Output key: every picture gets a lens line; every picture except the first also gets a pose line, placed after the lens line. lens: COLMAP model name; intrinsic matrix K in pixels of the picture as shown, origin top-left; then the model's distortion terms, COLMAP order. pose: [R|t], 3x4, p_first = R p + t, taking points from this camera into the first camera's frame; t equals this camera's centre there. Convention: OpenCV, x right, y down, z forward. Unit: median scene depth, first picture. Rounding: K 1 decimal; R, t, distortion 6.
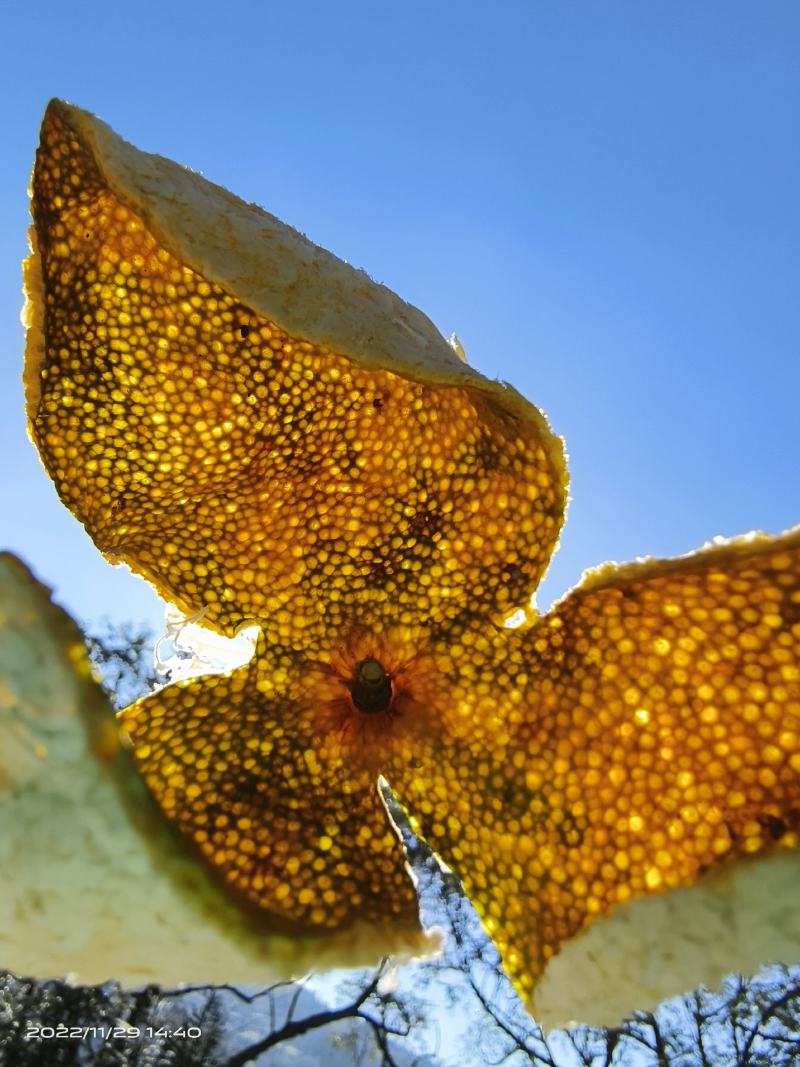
lens RADIAL K [[765.7, 0, 439.9], [0, 765.7, 538.2], [0, 0, 1]] dist [-0.056592, 0.106093]
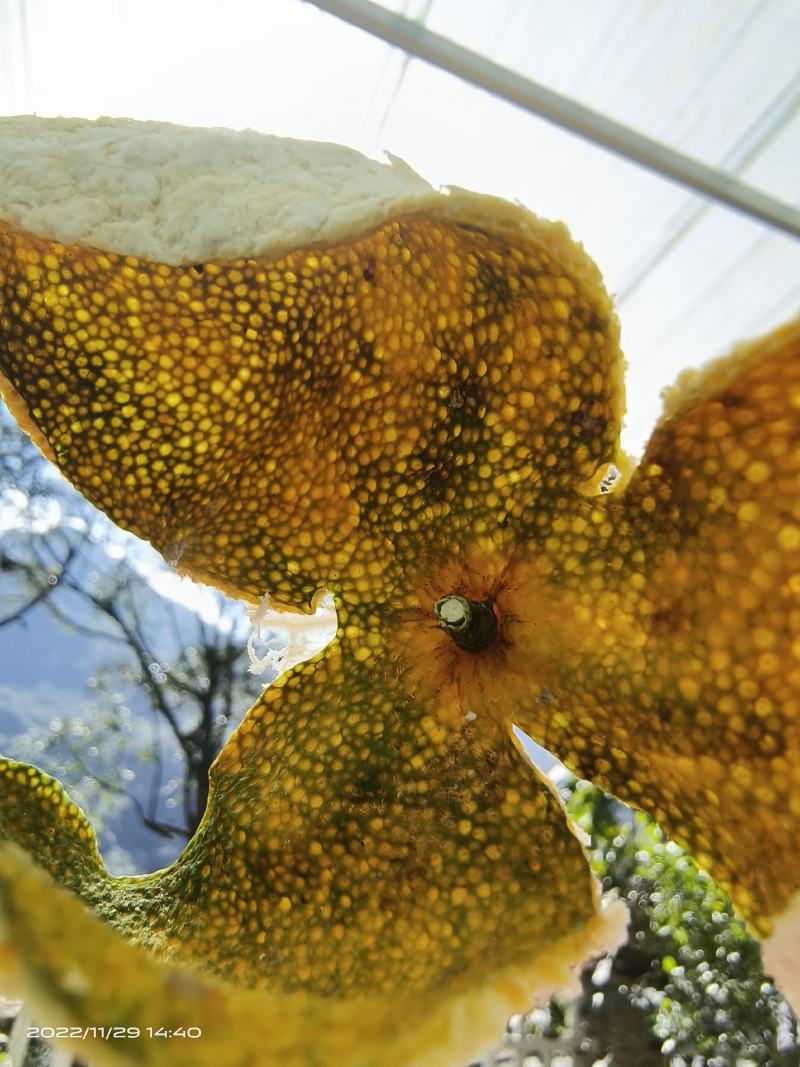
lens RADIAL K [[767.1, 0, 429.6], [0, 767.1, 530.3], [0, 0, 1]] dist [-0.066057, 0.103227]
pose [[0.876493, -0.342054, -0.338762, 0.165322], [0.403540, 0.905745, 0.129548, -0.013971], [0.262520, -0.250251, 0.931911, 0.231181]]
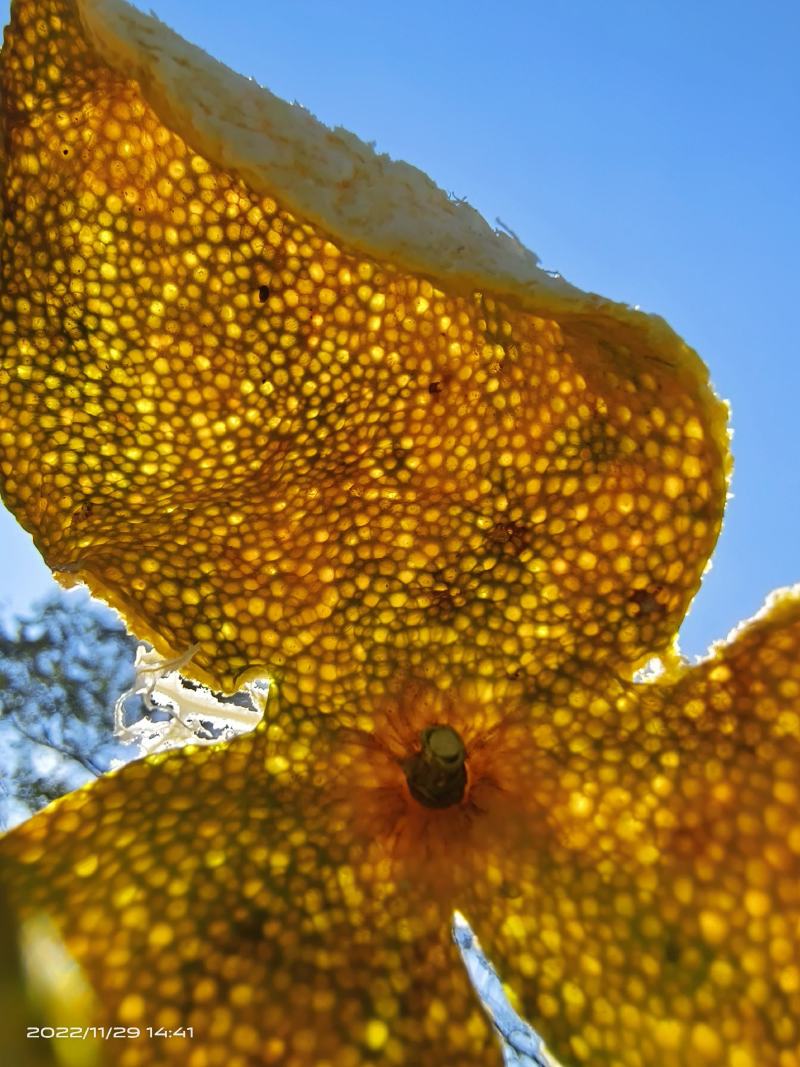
lens RADIAL K [[775.5, 0, 430.6], [0, 775.5, 534.9], [0, 0, 1]] dist [-0.062431, 0.117867]
pose [[0.999772, 0.020789, 0.004827, -0.093772], [-0.020062, 0.992606, -0.119715, 0.065529], [-0.007280, 0.119591, 0.992797, 0.275572]]
